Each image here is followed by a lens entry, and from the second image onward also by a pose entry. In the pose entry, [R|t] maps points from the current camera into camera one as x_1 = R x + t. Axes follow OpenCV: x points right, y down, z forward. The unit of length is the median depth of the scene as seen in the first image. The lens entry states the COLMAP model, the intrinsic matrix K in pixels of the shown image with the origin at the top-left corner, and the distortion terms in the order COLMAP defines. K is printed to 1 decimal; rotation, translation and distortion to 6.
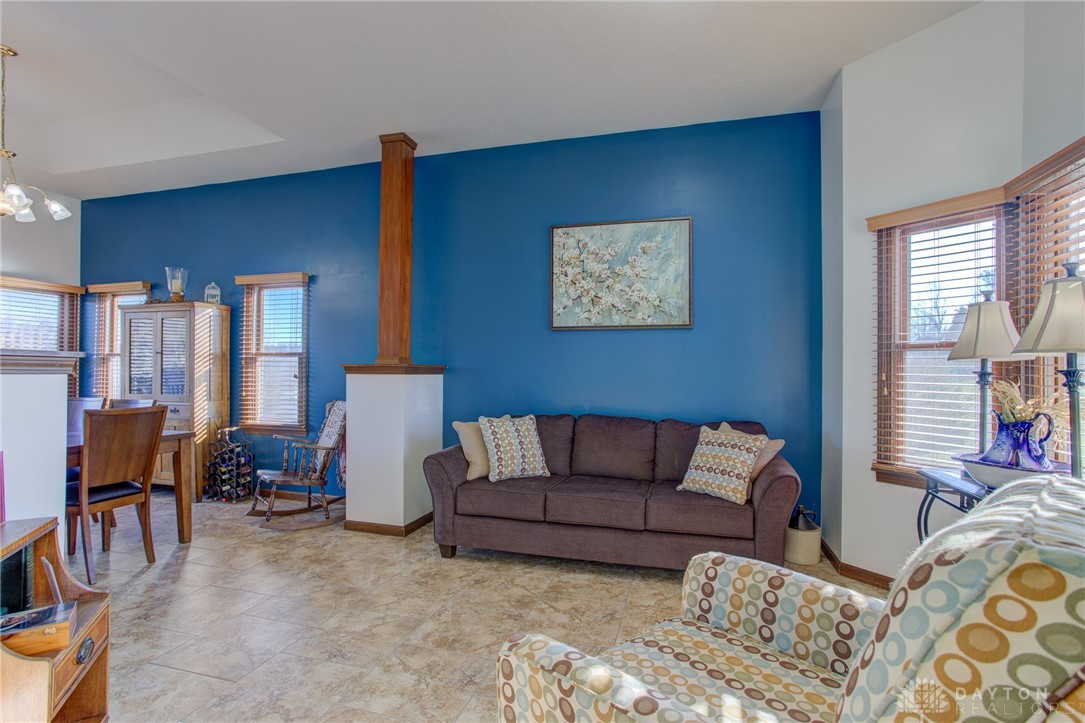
lens RADIAL K [[539.4, 0, 542.5], [0, 539.4, 361.5], [0, 0, 1]] dist [-0.051642, 0.034962]
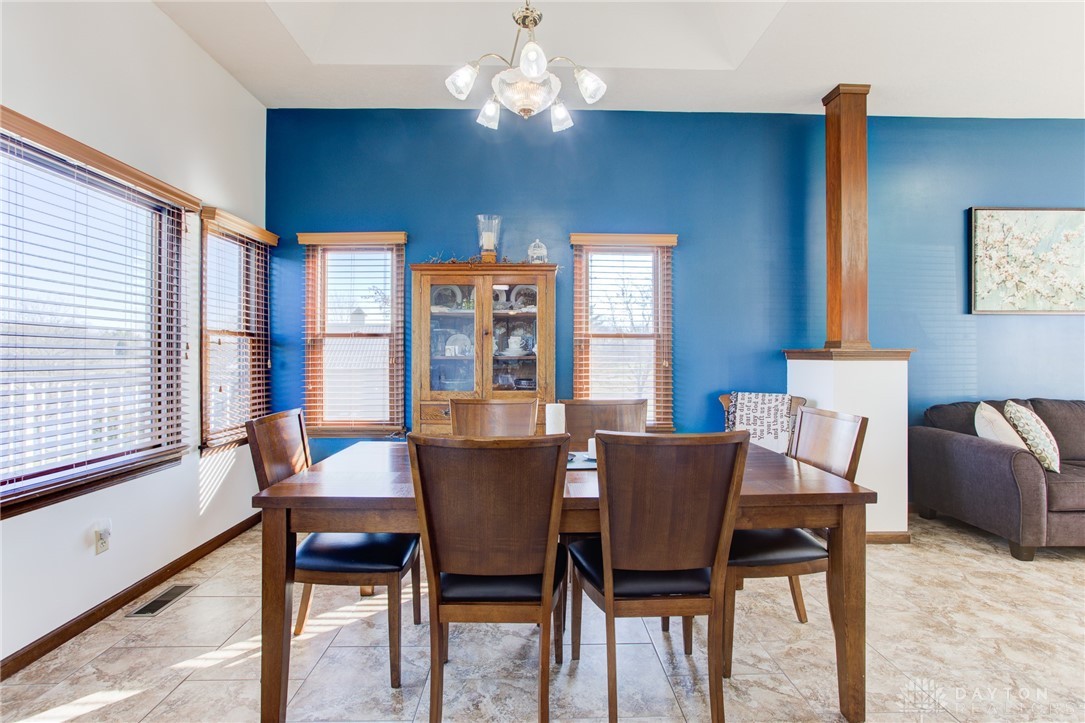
lens RADIAL K [[528.7, 0, 541.0], [0, 528.7, 350.3], [0, 0, 1]] dist [-0.032892, 0.024201]
pose [[0.952210, -0.001729, 0.305439, -1.043006], [-0.001939, 0.999930, 0.011705, -0.001651], [-0.305437, -0.011737, 0.952140, 0.338655]]
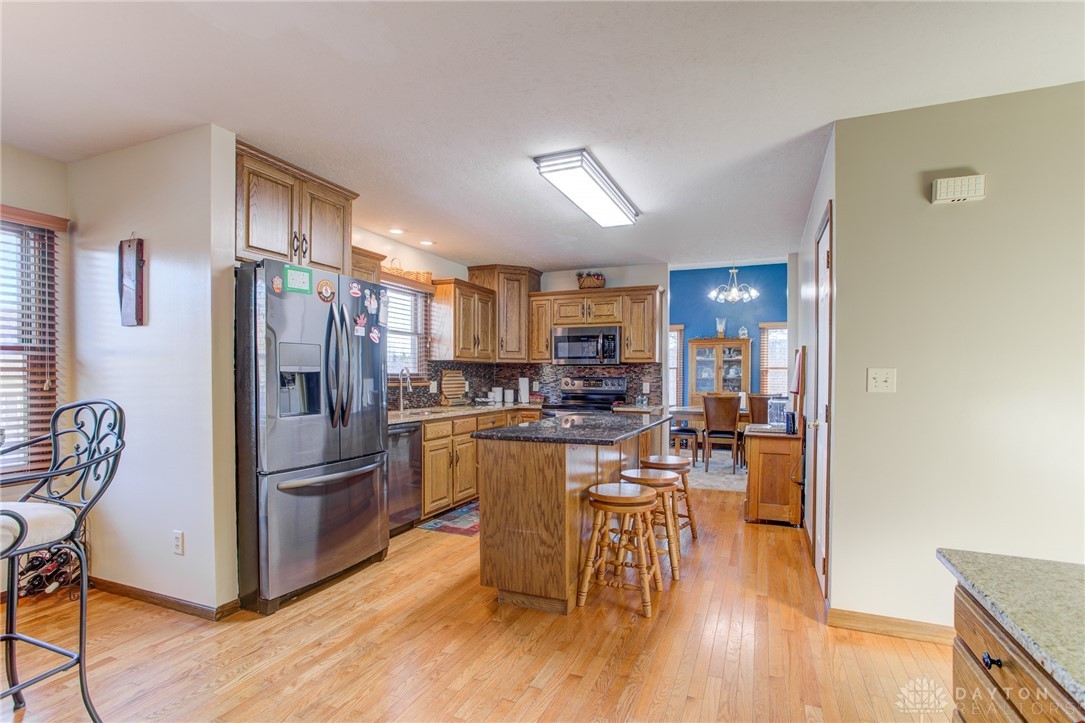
lens RADIAL K [[529.7, 0, 544.5], [0, 529.7, 380.2], [0, 0, 1]] dist [-0.024851, 0.000606]
pose [[0.993638, 0.000188, -0.112618, -1.311093], [0.002904, 0.999623, 0.027296, -0.029120], [0.112581, -0.027449, 0.993263, -0.937817]]
